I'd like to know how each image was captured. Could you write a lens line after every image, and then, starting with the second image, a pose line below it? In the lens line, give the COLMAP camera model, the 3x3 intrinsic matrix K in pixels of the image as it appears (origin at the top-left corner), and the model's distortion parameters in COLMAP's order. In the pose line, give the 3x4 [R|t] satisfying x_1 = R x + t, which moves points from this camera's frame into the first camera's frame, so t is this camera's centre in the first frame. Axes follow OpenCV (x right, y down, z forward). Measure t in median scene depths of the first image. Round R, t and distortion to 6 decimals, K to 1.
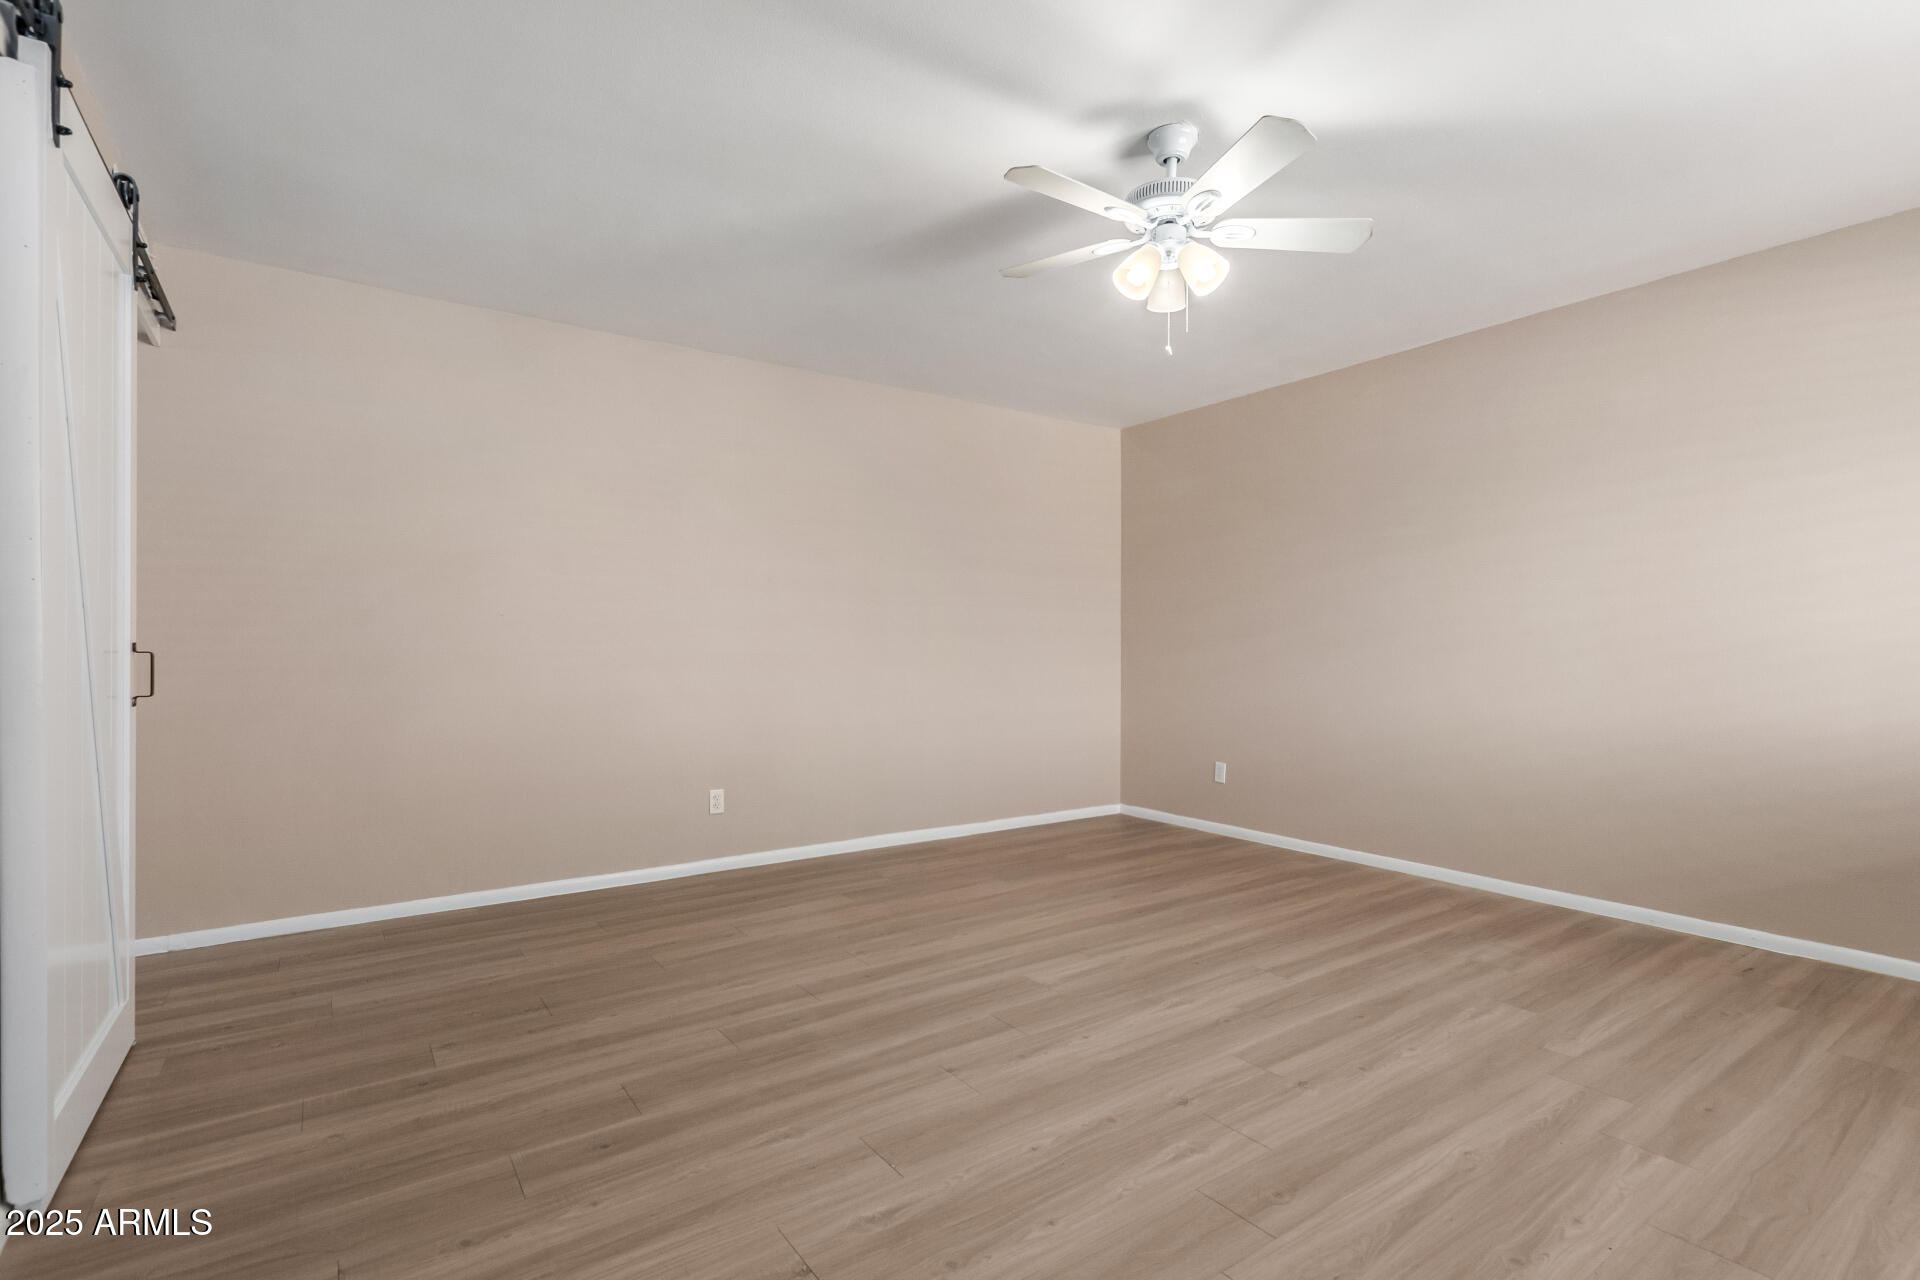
lens RADIAL K [[897.7, 0, 956.9], [0, 897.7, 648.5], [0, 0, 1]] dist [0.001860, -0.000757]
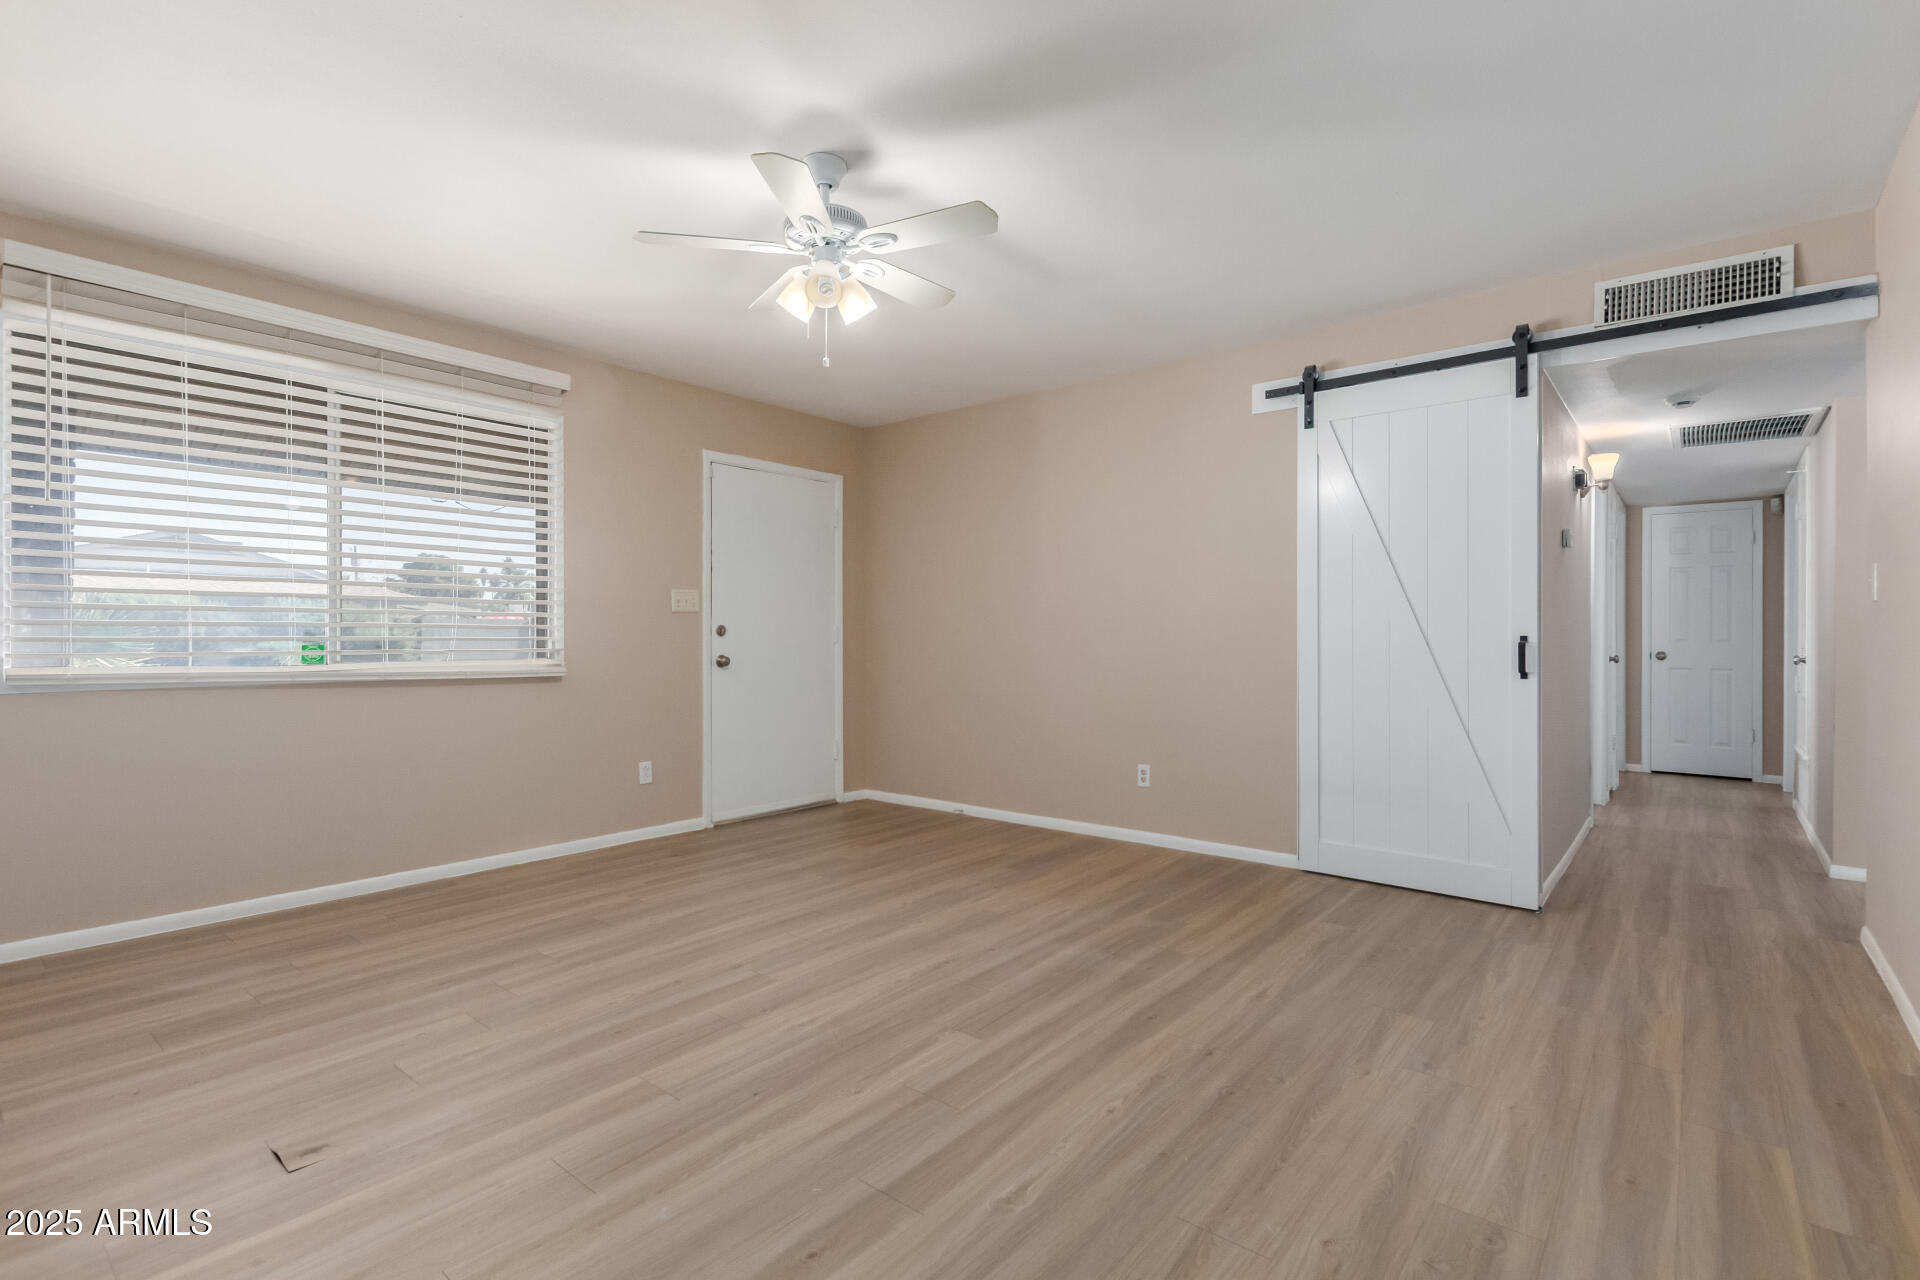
lens RADIAL K [[897.7, 0, 963.0], [0, 897.7, 636.6], [0, 0, 1]] dist [0.001860, -0.000757]
pose [[-0.965420, -0.000200, -0.260699, 0.346271], [0.000074, 0.999999, -0.001042, -0.008759], [0.260699, -0.001025, -0.965420, 2.028482]]
